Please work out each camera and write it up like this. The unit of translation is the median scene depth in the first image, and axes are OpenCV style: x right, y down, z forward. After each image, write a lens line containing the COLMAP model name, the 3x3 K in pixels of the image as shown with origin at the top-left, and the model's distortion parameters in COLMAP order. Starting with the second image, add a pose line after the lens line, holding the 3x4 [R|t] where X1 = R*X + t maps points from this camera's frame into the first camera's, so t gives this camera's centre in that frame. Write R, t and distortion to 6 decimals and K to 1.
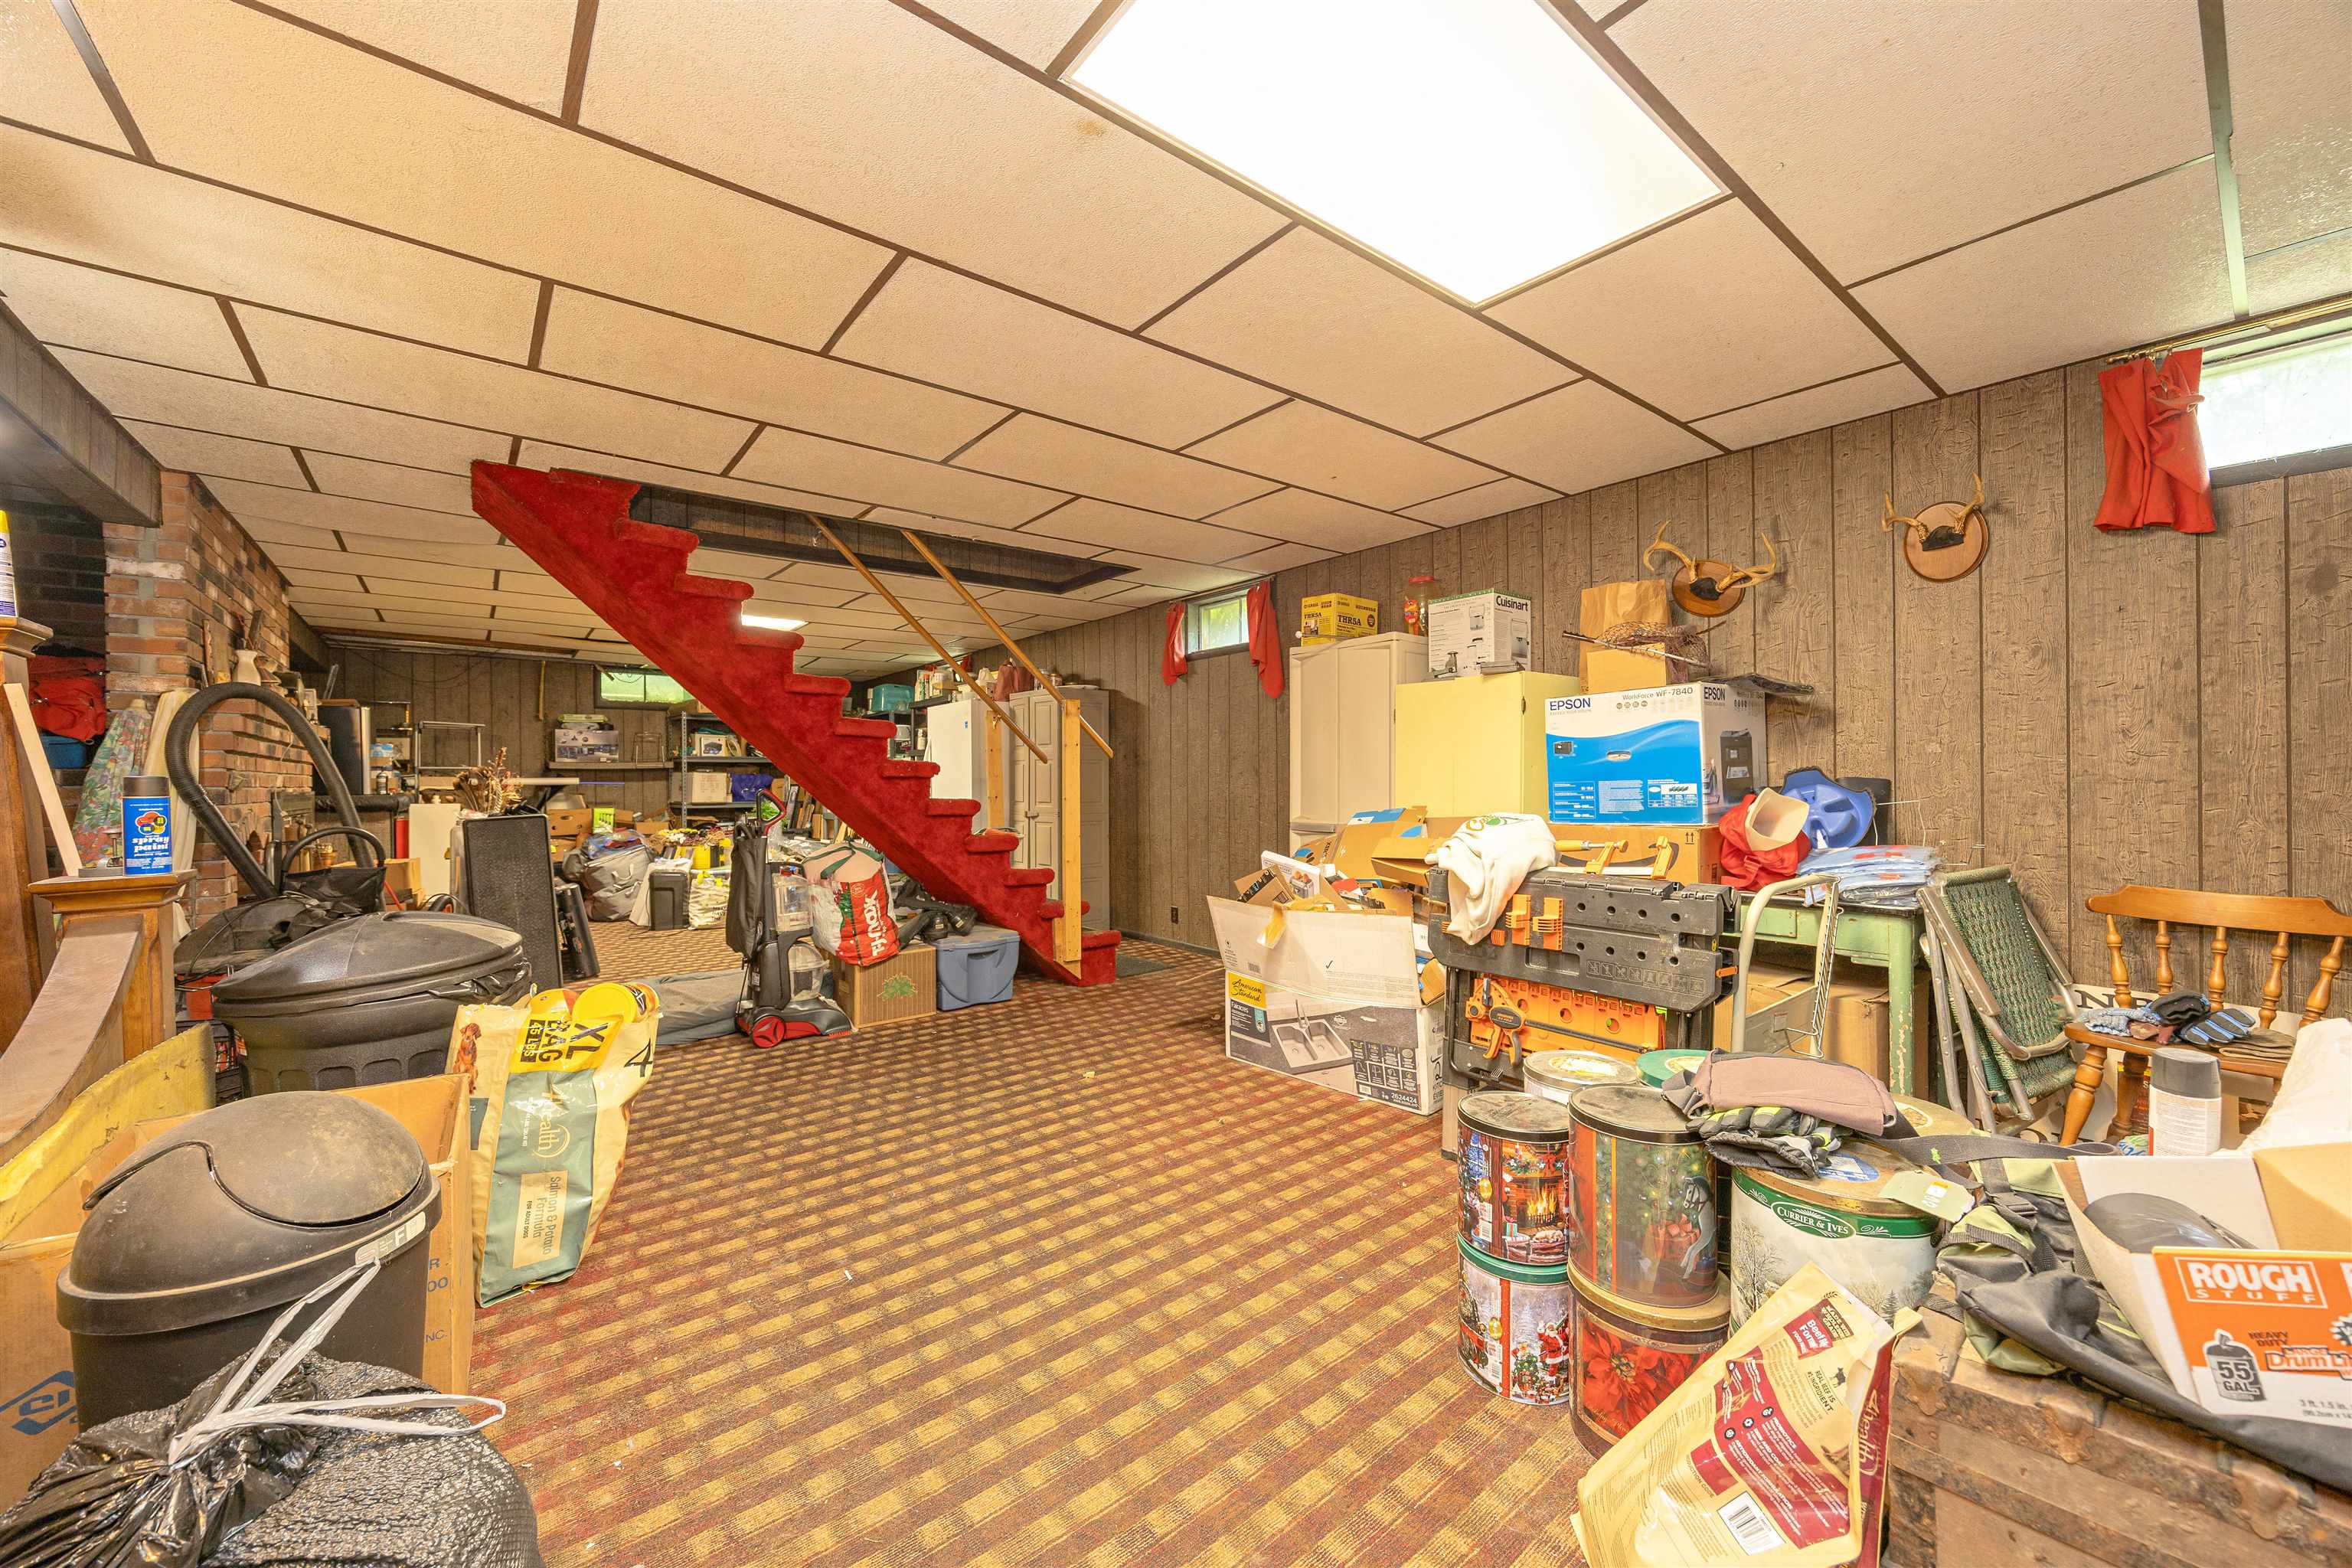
lens RADIAL K [[882.6, 0, 1171.8], [0, 882.6, 786.1], [0, 0, 1]] dist [-0.003760, -0.000039]
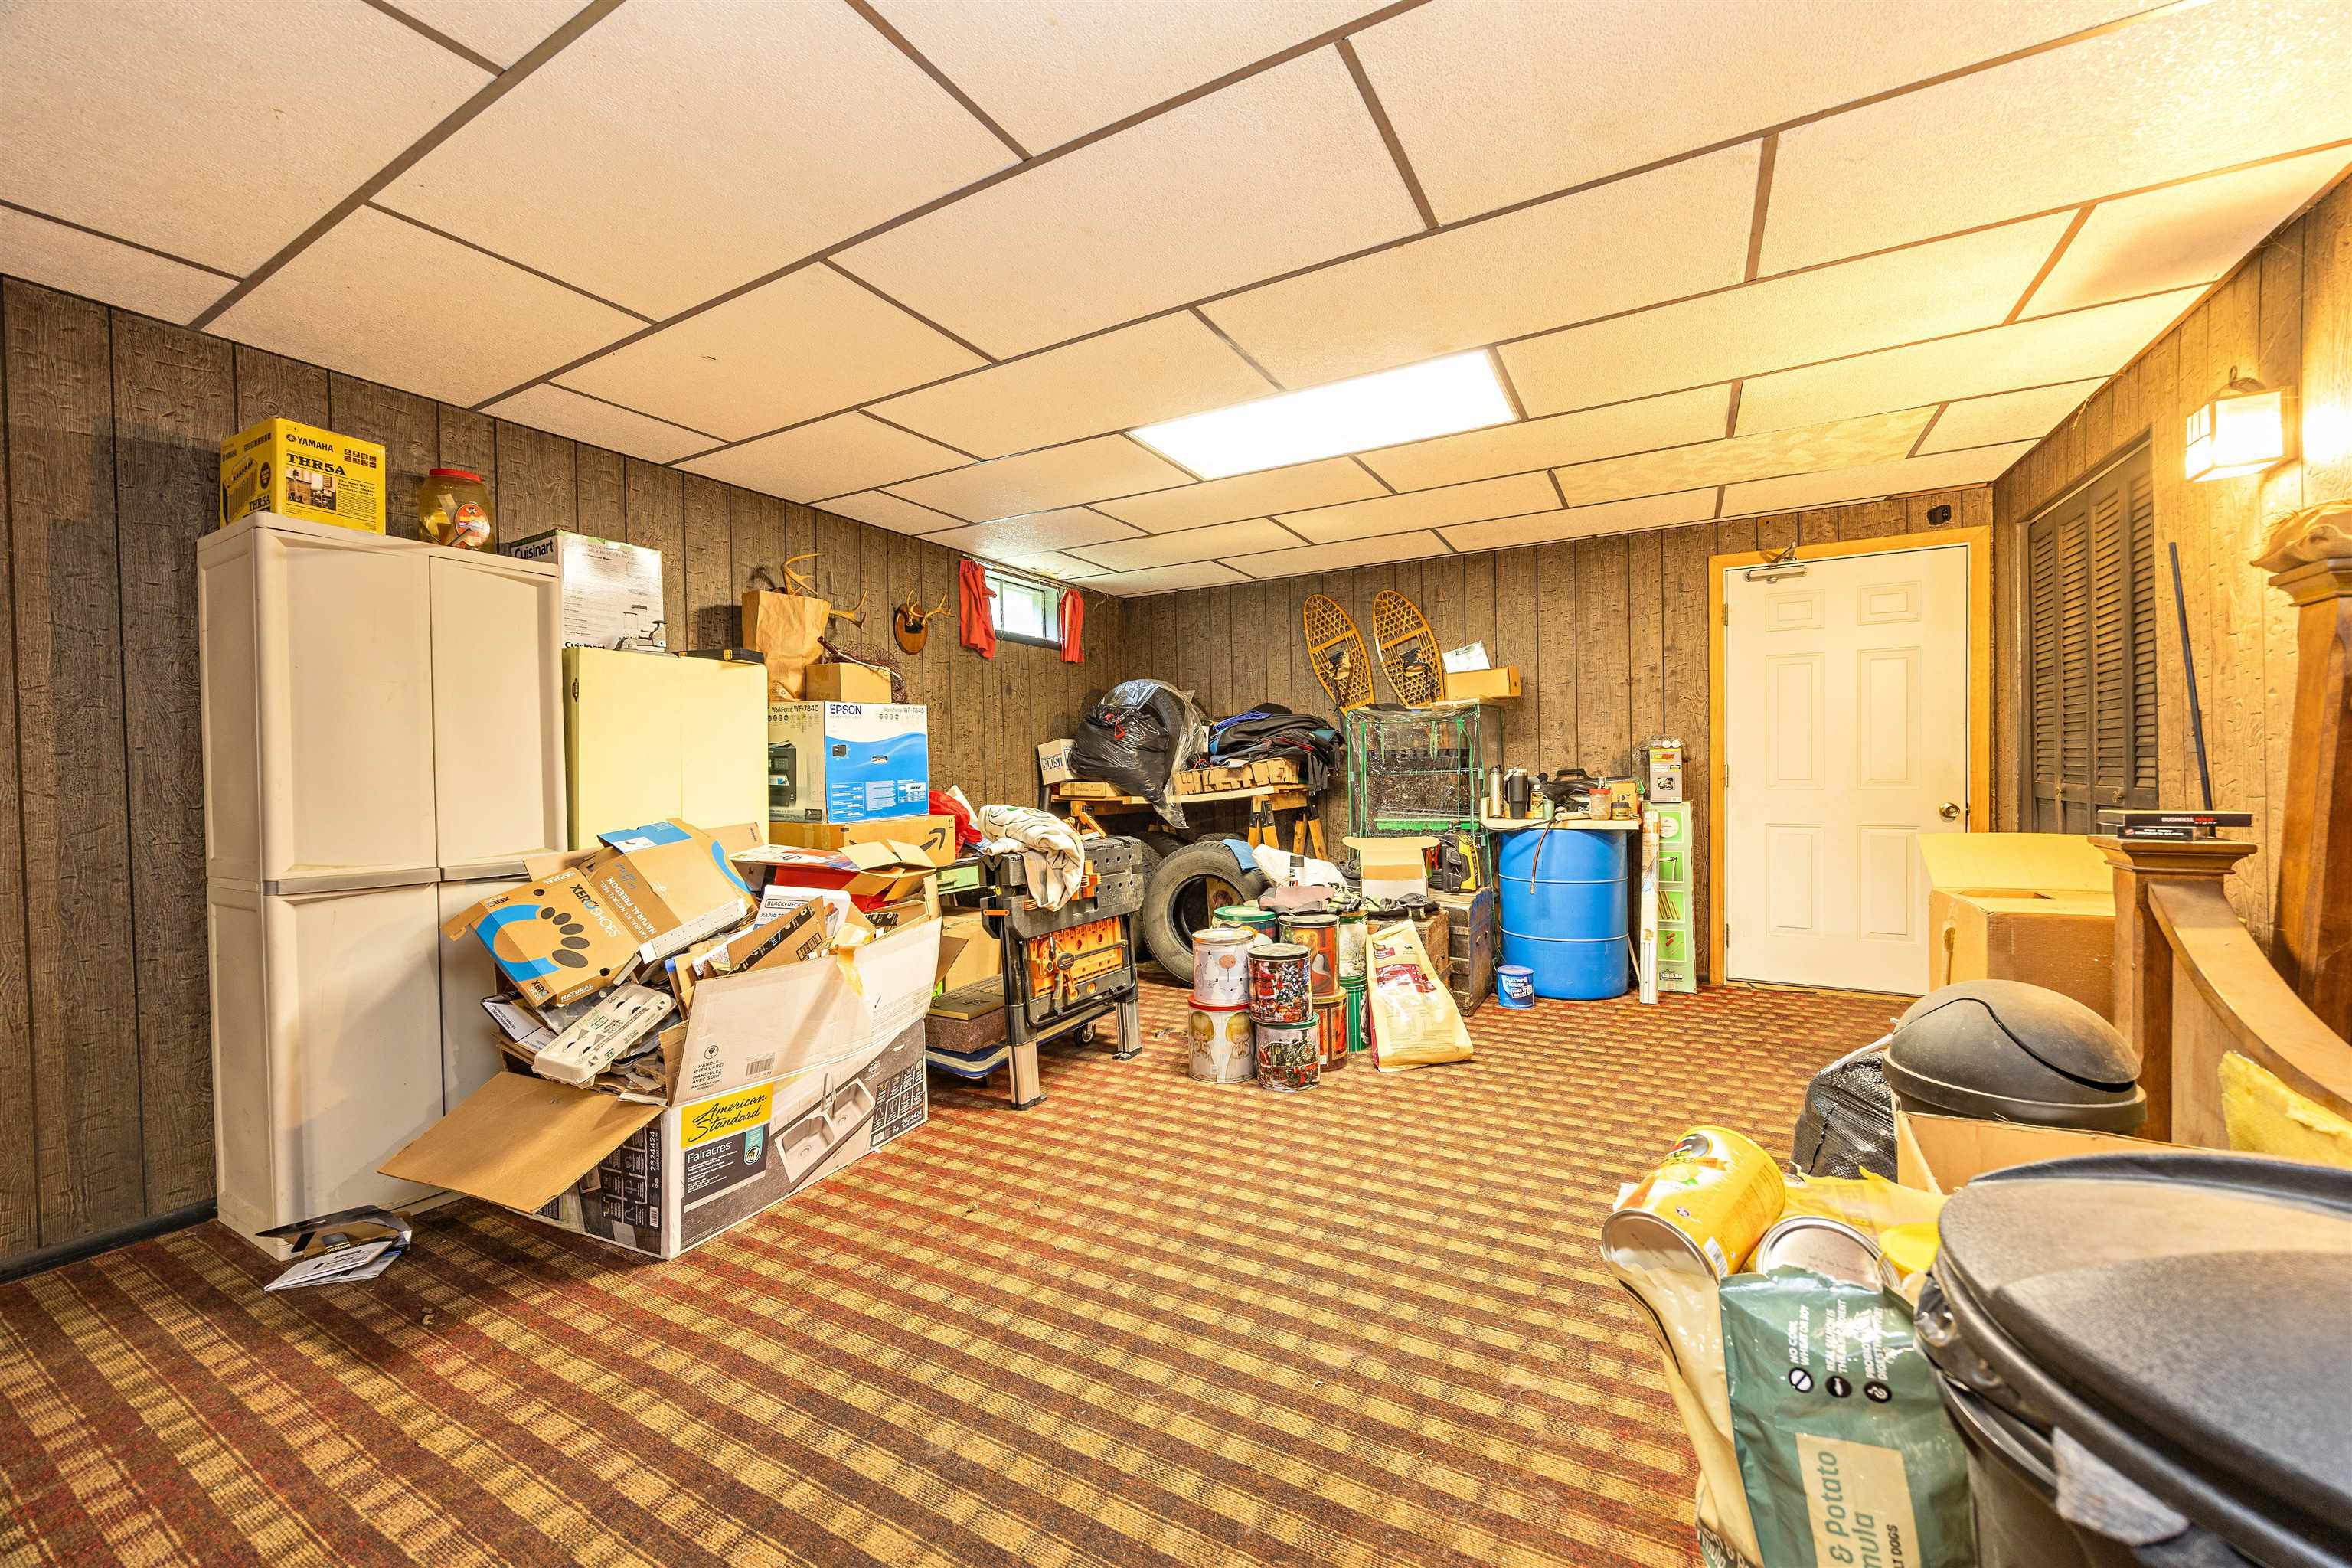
lens RADIAL K [[904.6, 0, 1187.3], [0, 904.6, 791.8], [0, 0, 1]] dist [-0.002884, -0.000007]
pose [[-0.383329, -0.004072, 0.923603, -0.760222], [0.028771, 0.999452, 0.016348, -0.000112], [-0.923164, 0.032840, -0.383002, 1.119189]]
